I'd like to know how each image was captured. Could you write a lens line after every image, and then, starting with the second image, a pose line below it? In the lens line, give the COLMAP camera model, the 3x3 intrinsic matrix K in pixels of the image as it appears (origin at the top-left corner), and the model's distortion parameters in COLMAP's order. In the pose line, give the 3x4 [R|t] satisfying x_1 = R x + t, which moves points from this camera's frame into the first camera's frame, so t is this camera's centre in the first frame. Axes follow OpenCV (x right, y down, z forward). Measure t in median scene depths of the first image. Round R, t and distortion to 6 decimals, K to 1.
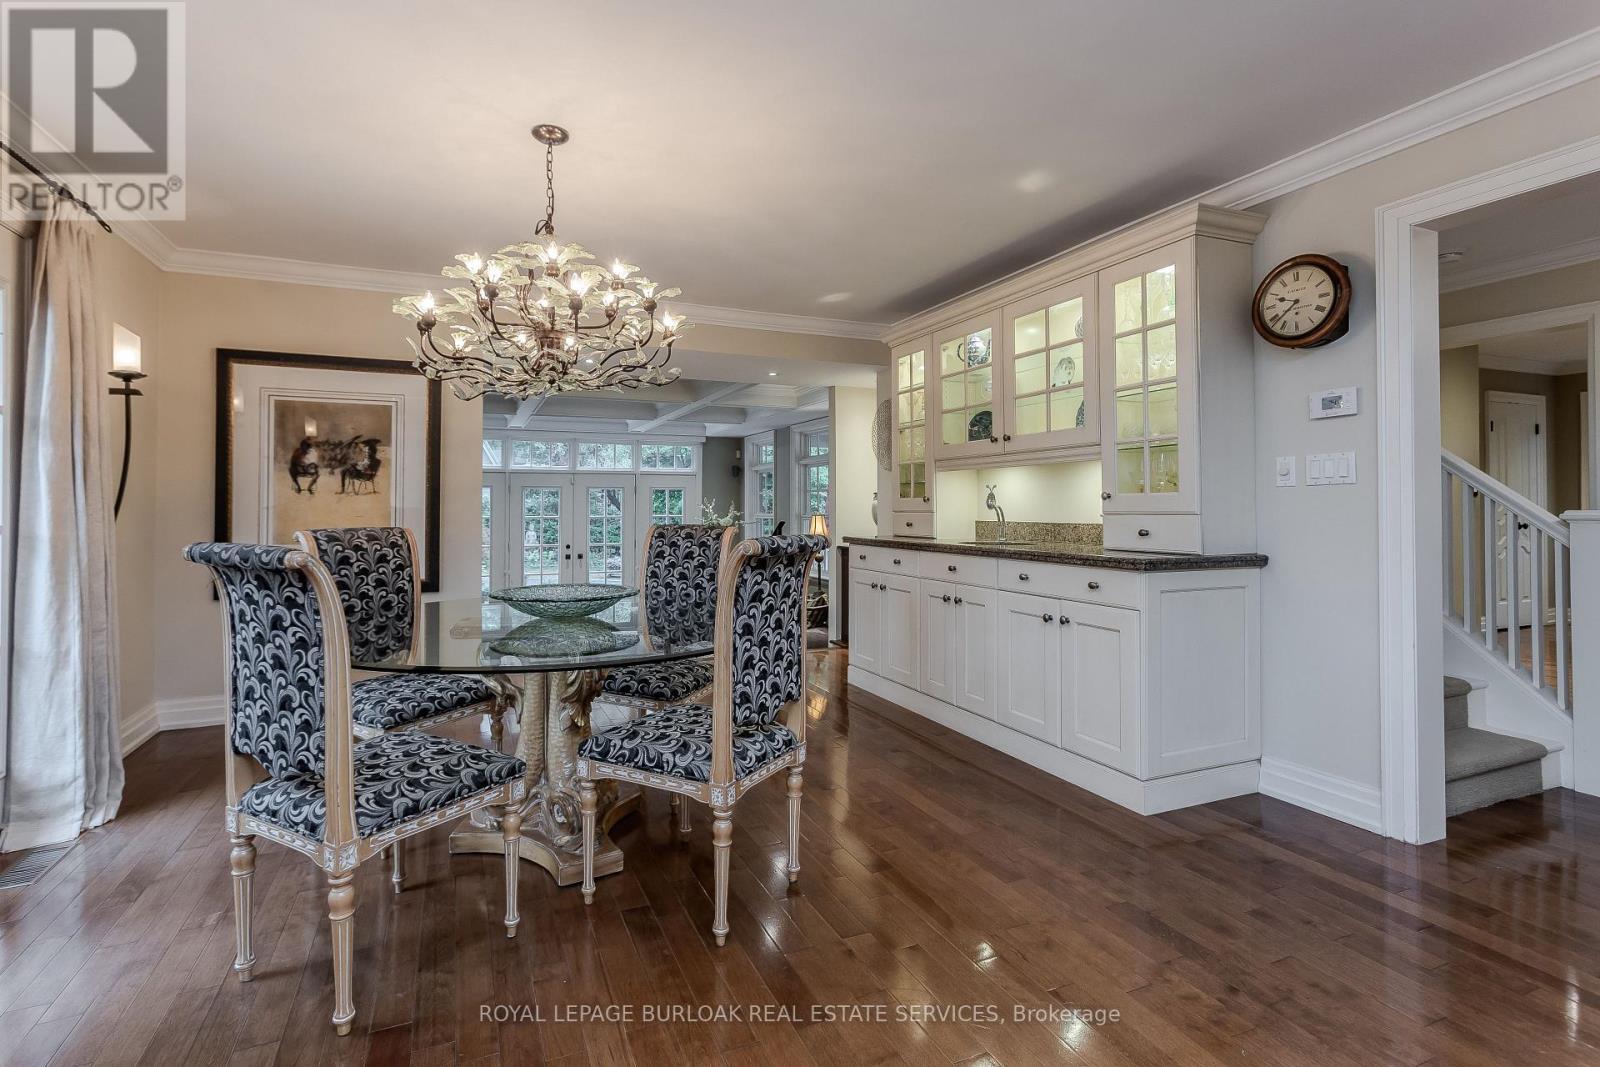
lens RADIAL K [[720.5, 0, 749.0], [0, 720.5, 501.5], [0, 0, 1]] dist [0.005096, 0.000960]
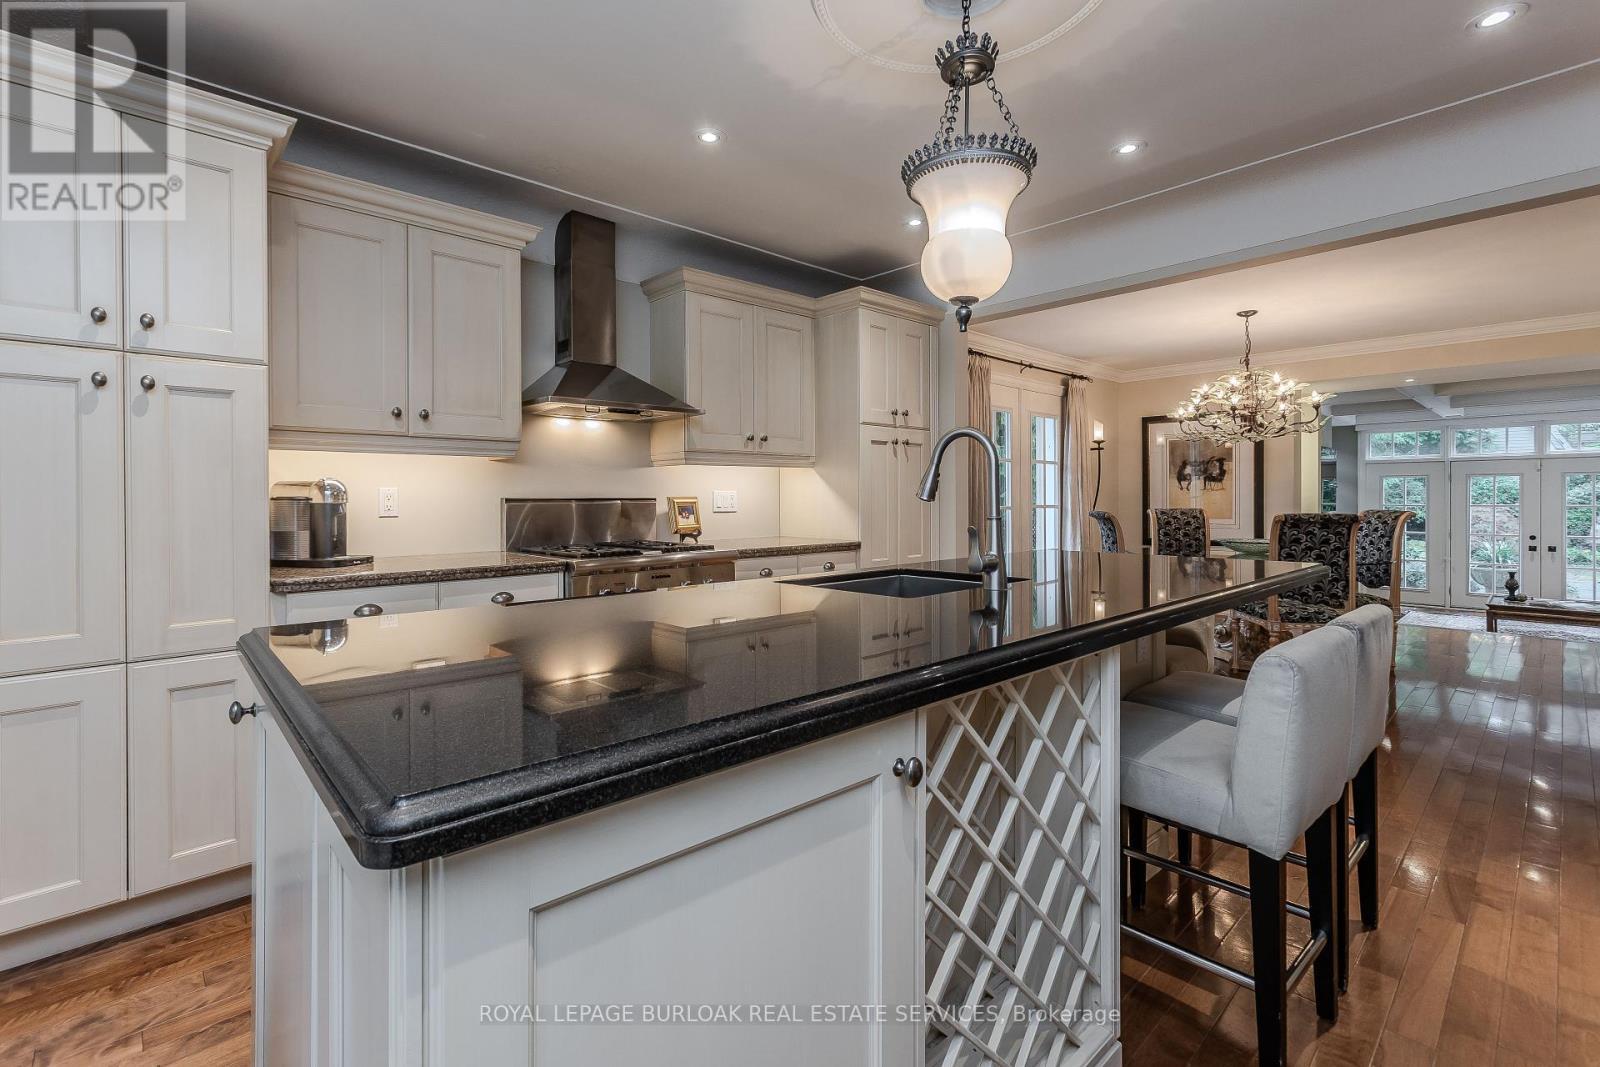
lens RADIAL K [[720.5, 0, 778.3], [0, 720.5, 496.8], [0, 0, 1]] dist [0.005096, 0.000960]
pose [[0.340989, -0.001965, -0.940065, 0.841401], [0.013050, 0.999911, 0.002643, -0.014497], [0.939977, -0.013169, 0.340984, -0.660242]]
